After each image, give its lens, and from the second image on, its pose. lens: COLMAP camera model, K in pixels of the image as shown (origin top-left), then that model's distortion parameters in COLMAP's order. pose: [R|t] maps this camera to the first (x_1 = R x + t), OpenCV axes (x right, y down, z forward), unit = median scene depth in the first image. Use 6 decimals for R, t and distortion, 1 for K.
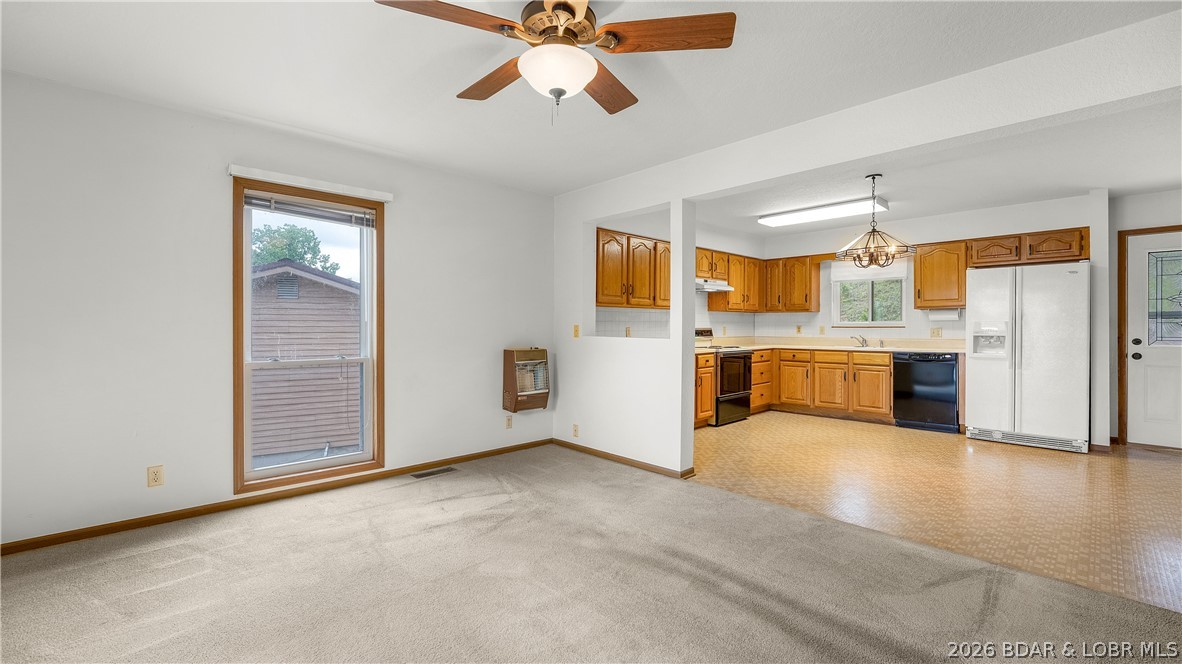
lens RADIAL K [[481.3, 0, 591.0], [0, 481.3, 332.0], [0, 0, 1]] dist [0.000195, 0.000005]
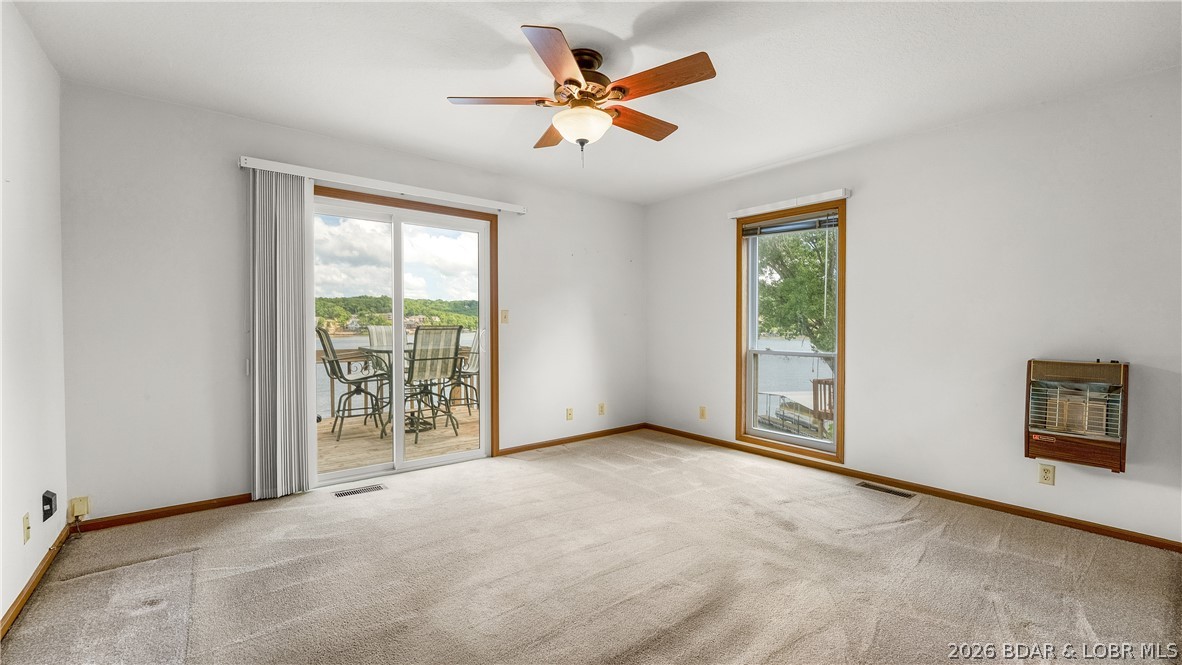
lens RADIAL K [[476.7, 0, 588.4], [0, 476.7, 338.9], [0, 0, 1]] dist [-0.000177, -0.000060]
pose [[-0.060173, 0.028909, -0.997769, 0.614276], [-0.009829, 0.999515, 0.029552, -0.003259], [0.998140, 0.011586, -0.059860, 0.553725]]
